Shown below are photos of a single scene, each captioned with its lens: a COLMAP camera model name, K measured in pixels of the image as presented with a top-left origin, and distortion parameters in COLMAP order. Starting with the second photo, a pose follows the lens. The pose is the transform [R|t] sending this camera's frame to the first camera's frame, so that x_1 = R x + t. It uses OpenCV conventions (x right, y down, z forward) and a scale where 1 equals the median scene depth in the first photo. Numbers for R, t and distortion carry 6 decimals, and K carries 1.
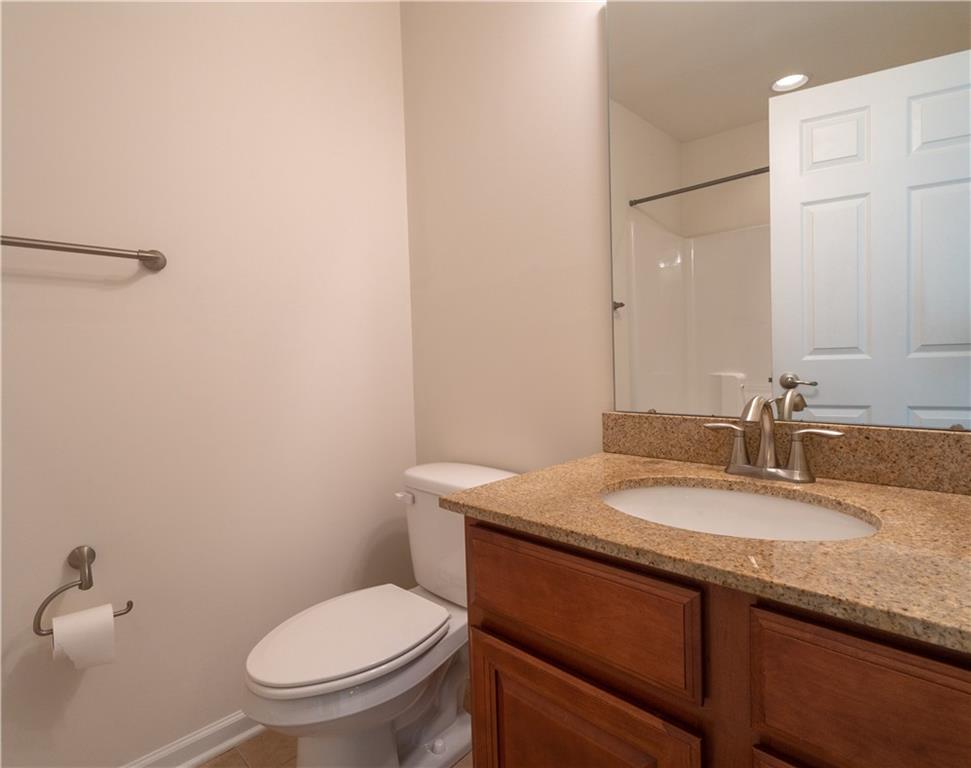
lens RADIAL K [[509.6, 0, 485.5], [0, 509.6, 384.0], [0, 0, 1]] dist [0.002825, -0.000297]
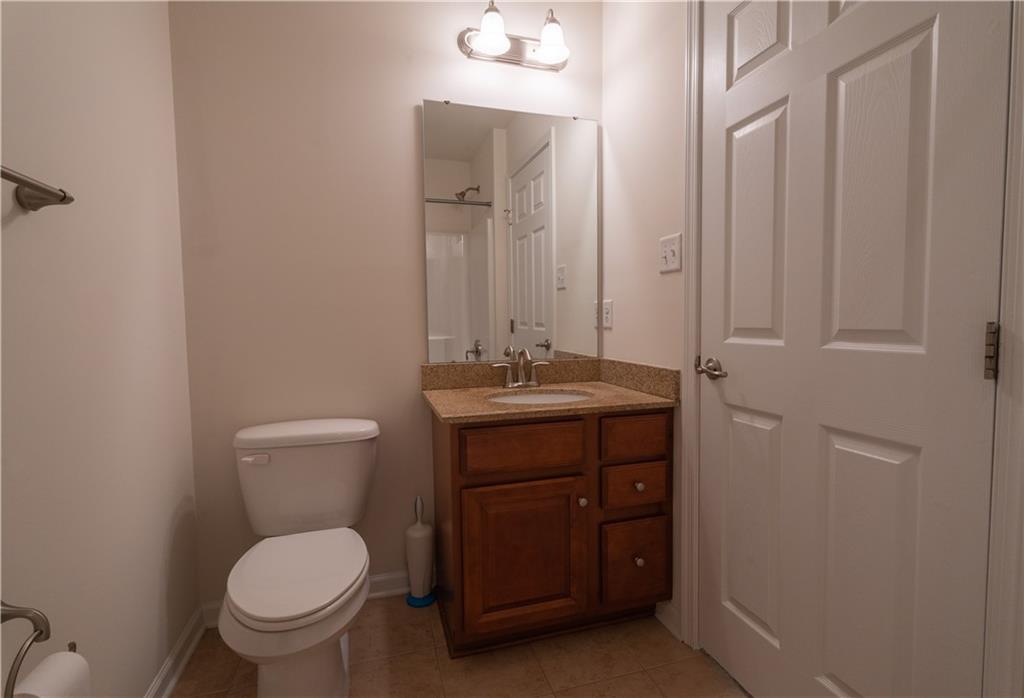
lens RADIAL K [[477.6, 0, 512.0], [0, 477.6, 349.0], [0, 0, 1]] dist [-0.000369, -0.000042]
pose [[0.492493, -0.031735, 0.869738, -1.182909], [0.036255, 0.999216, 0.015930, -0.007570], [-0.869561, 0.023687, 0.493257, 0.062664]]
